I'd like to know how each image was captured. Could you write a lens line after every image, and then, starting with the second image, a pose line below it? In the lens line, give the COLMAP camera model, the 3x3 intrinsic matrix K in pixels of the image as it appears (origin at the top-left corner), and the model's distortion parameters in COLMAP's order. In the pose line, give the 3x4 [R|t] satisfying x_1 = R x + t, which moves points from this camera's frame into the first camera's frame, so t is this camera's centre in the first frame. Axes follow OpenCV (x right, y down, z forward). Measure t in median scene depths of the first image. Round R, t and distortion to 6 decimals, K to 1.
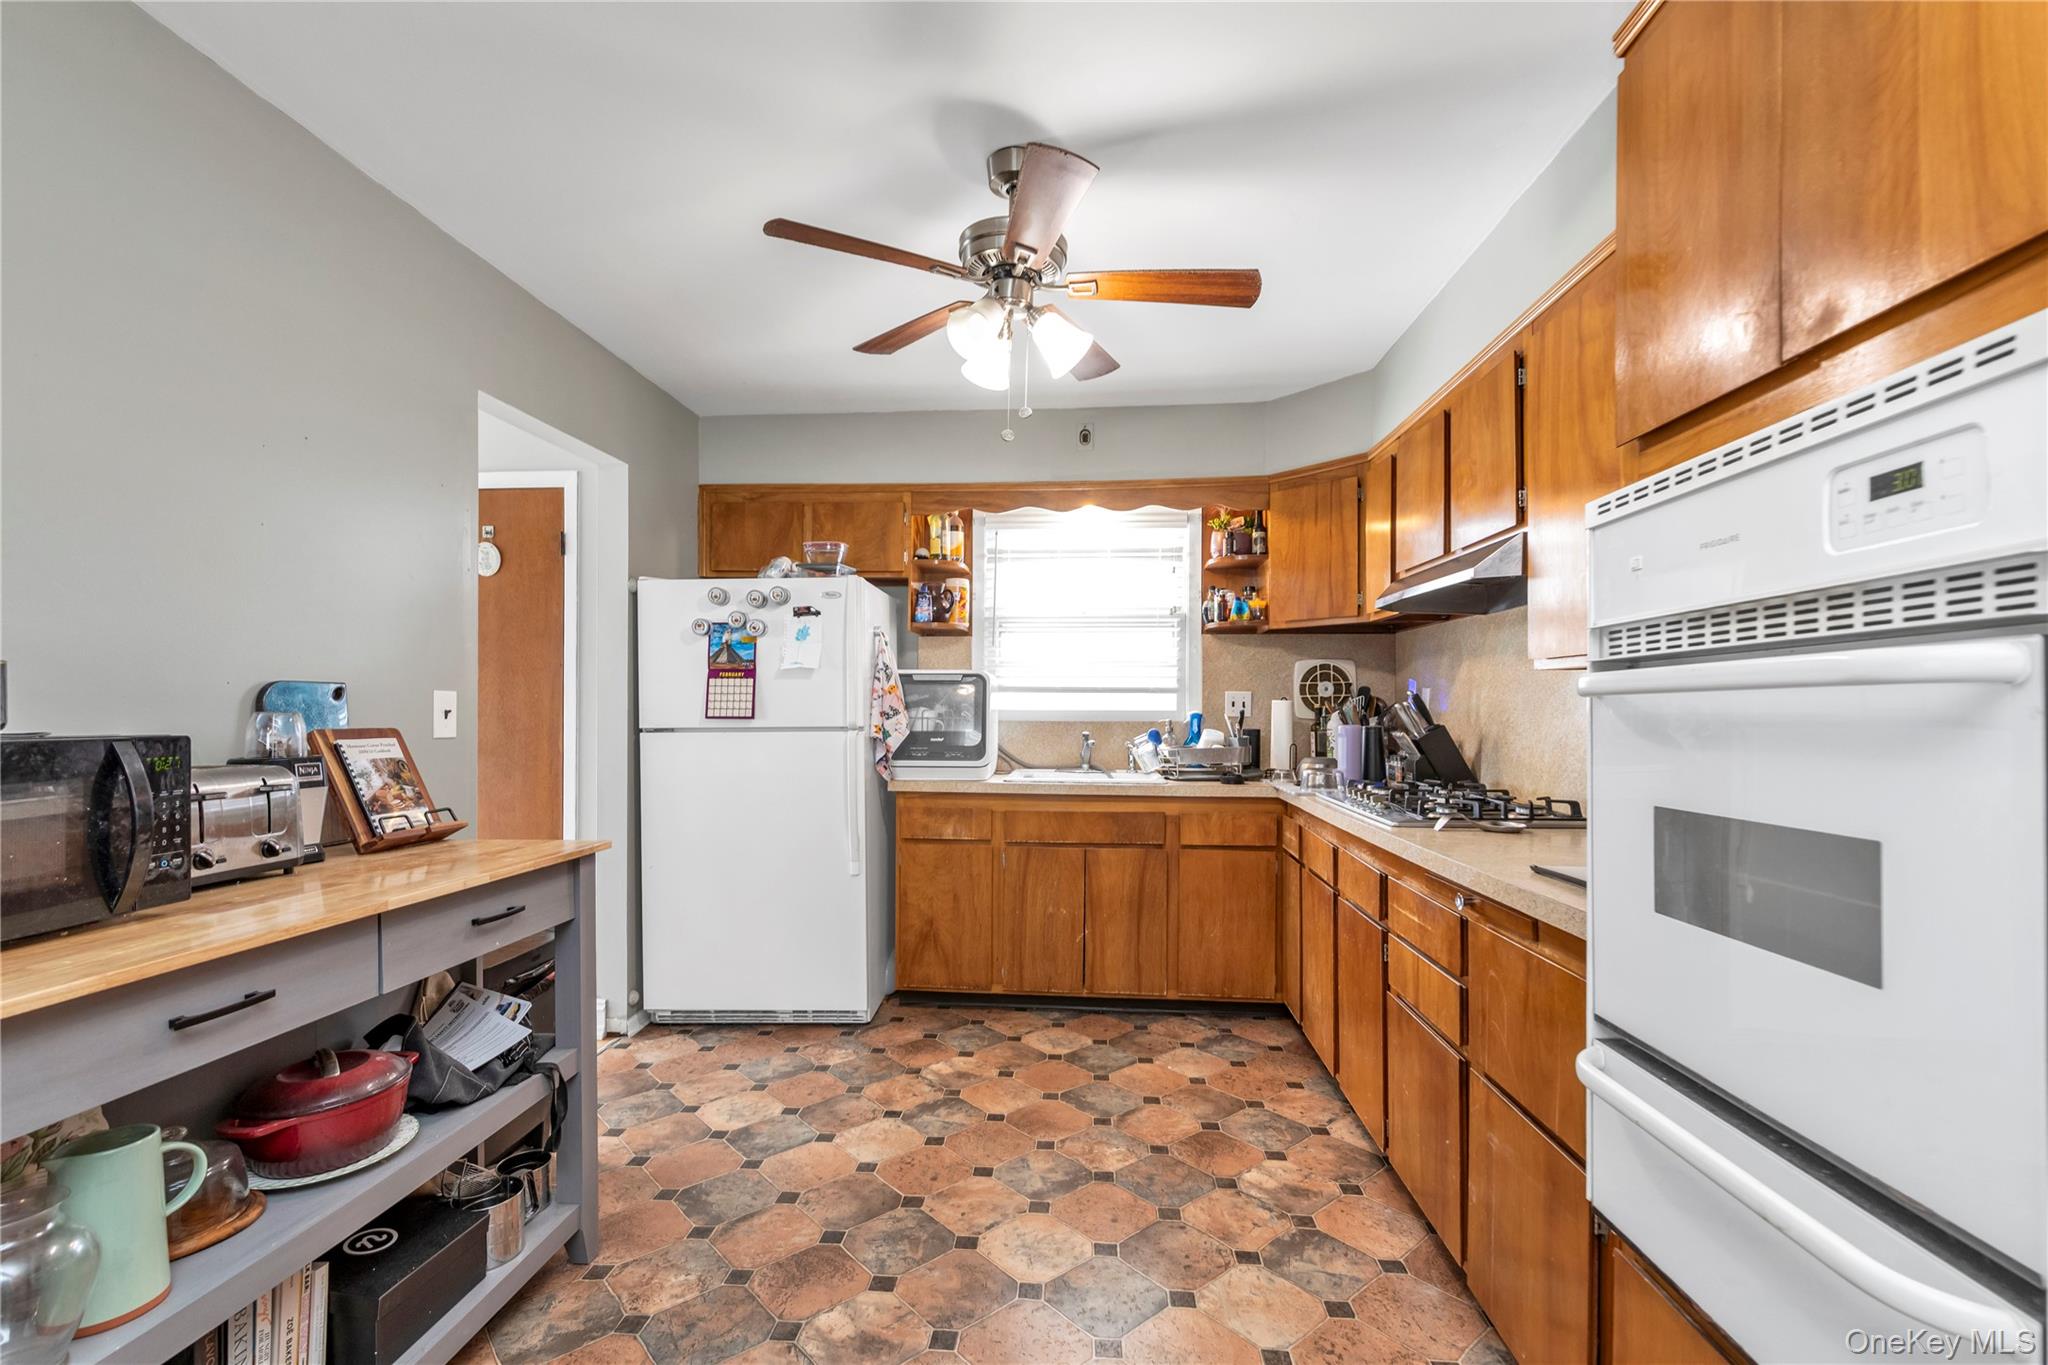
lens RADIAL K [[891.4, 0, 1016.0], [0, 891.4, 682.9], [0, 0, 1]] dist [0.000620, 0.000005]
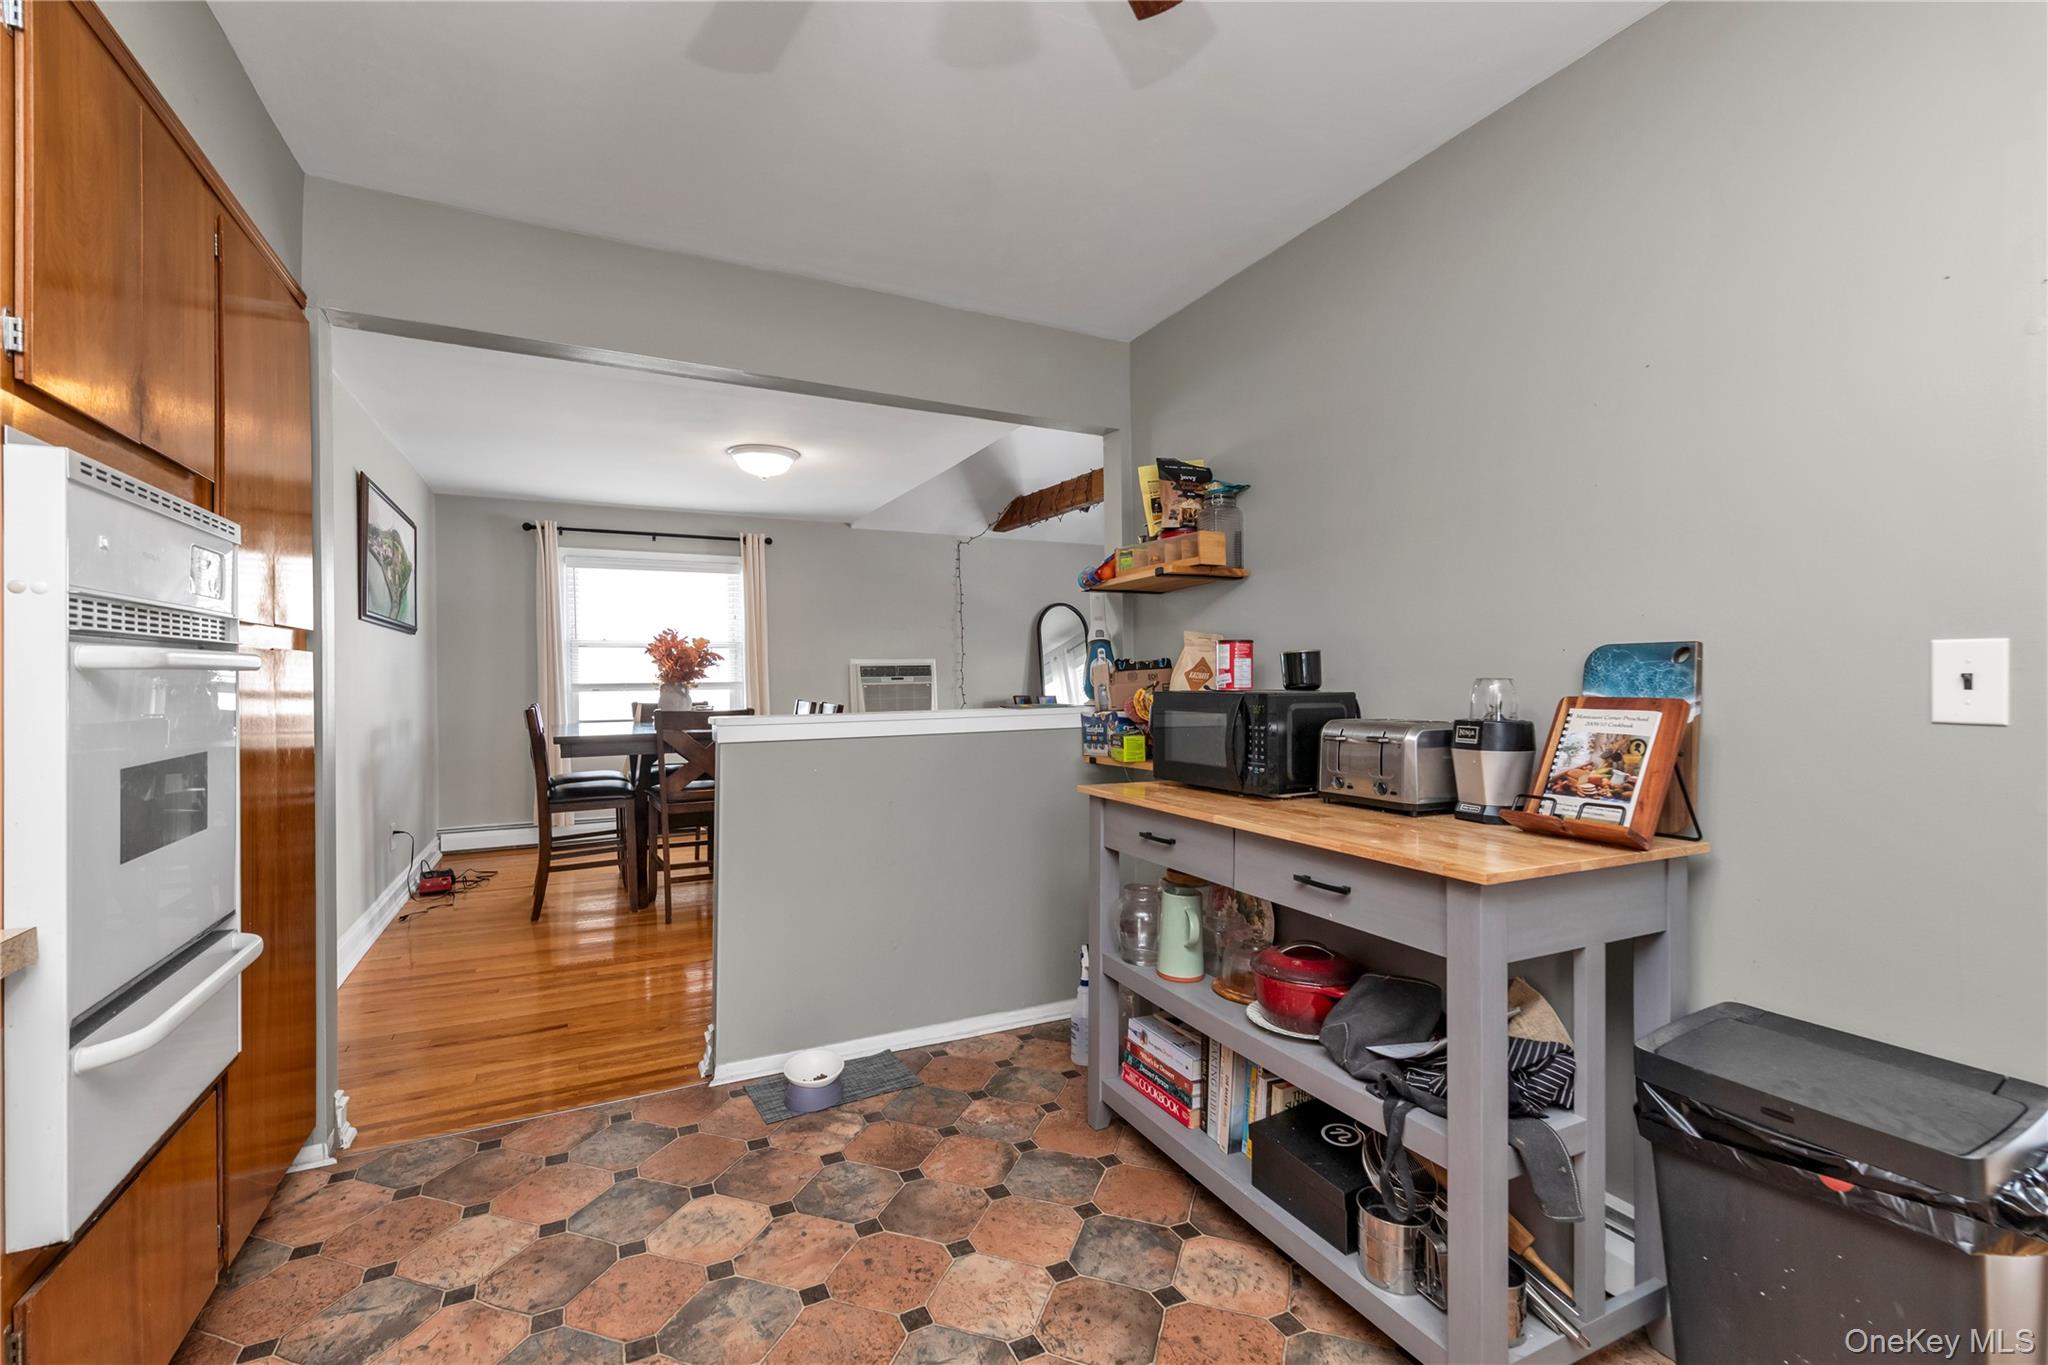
lens RADIAL K [[891.4, 0, 1016.0], [0, 891.4, 682.9], [0, 0, 1]] dist [0.000620, 0.000005]
pose [[-0.860747, 0.010174, -0.508931, 0.217653], [0.022184, 0.999600, -0.017538, 0.058211], [0.508549, -0.026386, -0.860629, 1.963743]]
